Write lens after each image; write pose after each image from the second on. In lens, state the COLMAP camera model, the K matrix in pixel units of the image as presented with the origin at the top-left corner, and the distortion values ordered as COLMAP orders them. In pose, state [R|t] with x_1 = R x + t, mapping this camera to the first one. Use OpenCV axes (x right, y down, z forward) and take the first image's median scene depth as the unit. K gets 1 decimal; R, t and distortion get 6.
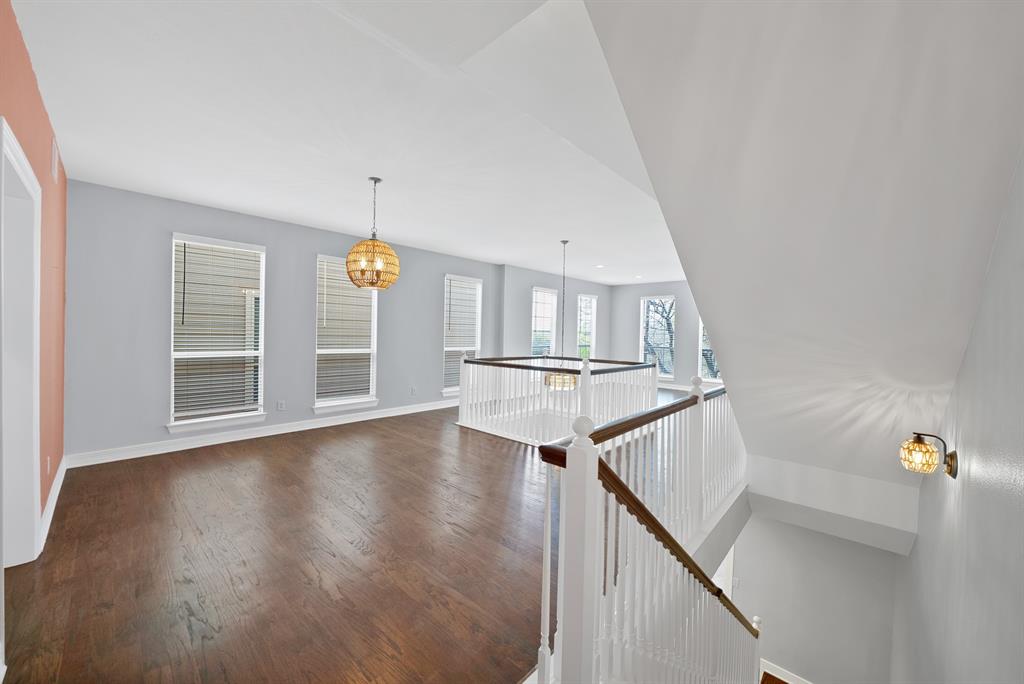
lens RADIAL K [[369.7, 0, 517.2], [0, 369.7, 342.4], [0, 0, 1]] dist [-0.006935, 0.000158]
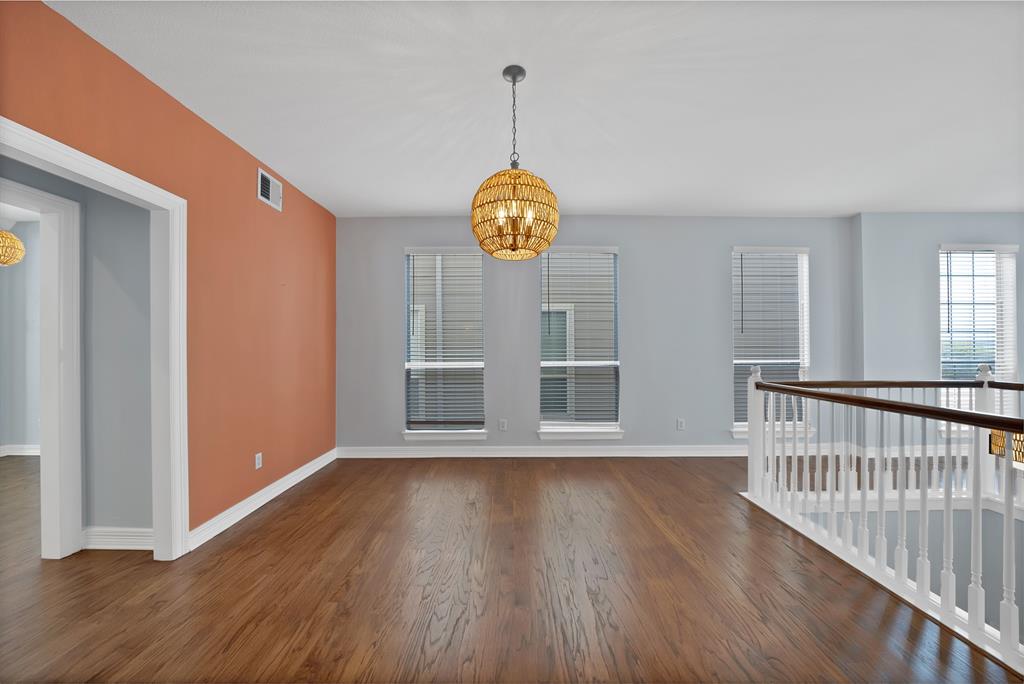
lens RADIAL K [[369.7, 0, 517.2], [0, 369.7, 342.4], [0, 0, 1]] dist [-0.006935, 0.000158]
pose [[0.679230, -0.025042, -0.733498, 0.022134], [0.000612, 0.999437, -0.033554, 0.004590], [0.733925, 0.022342, 0.678862, 0.353784]]
